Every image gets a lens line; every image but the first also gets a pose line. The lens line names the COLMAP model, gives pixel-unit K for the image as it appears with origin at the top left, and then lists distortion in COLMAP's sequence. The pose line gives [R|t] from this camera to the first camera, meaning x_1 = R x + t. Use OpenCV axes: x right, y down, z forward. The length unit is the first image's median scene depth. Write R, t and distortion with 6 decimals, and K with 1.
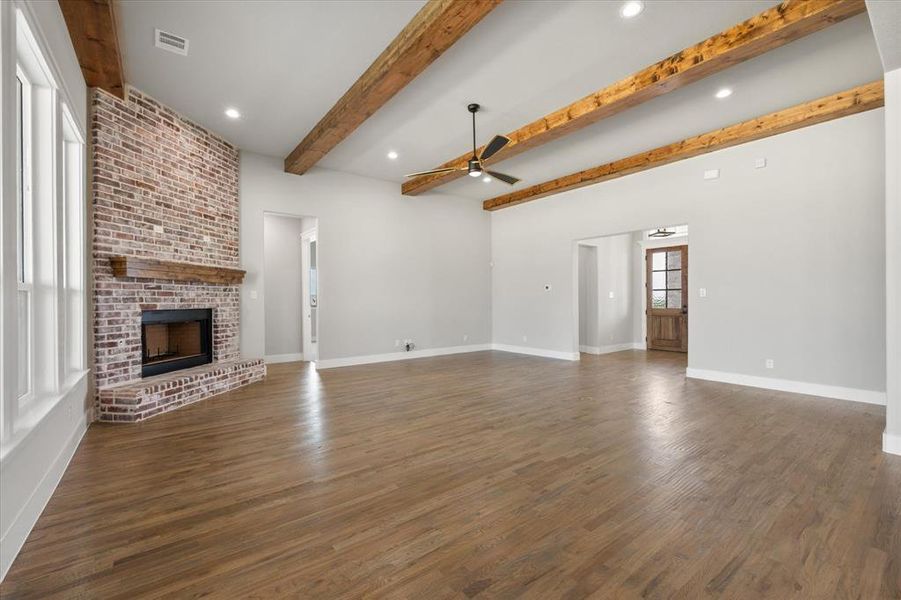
lens RADIAL K [[381.0, 0, 450.5], [0, 381.0, 300.0], [0, 0, 1]] dist [-0.001485, -0.000278]
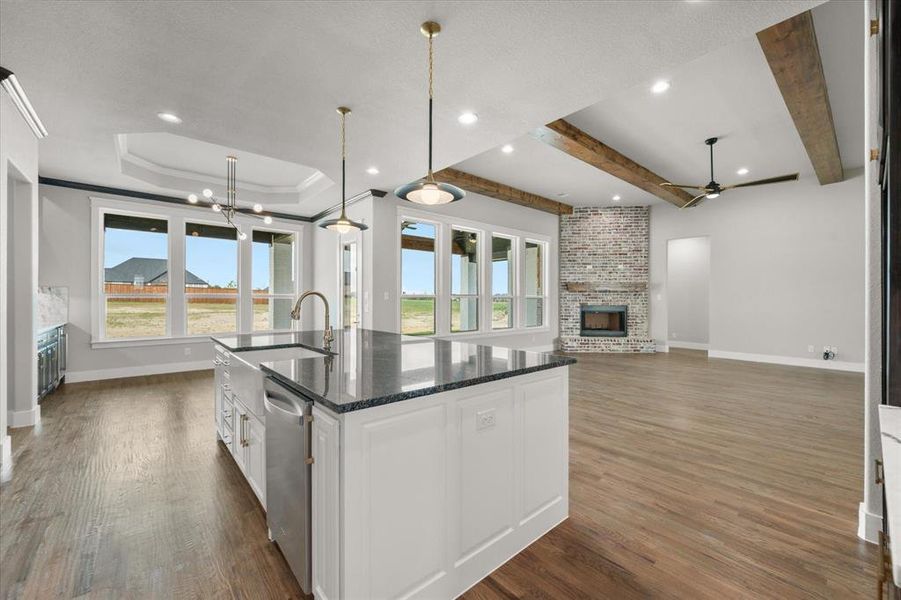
lens RADIAL K [[358.7, 0, 451.3], [0, 358.7, 297.3], [0, 0, 1]] dist [-0.000853, -0.000023]
pose [[0.051795, -0.001932, -0.998656, 1.063256], [-0.002642, 0.999994, -0.002071, -0.011867], [0.998654, 0.002746, 0.051789, 0.127263]]
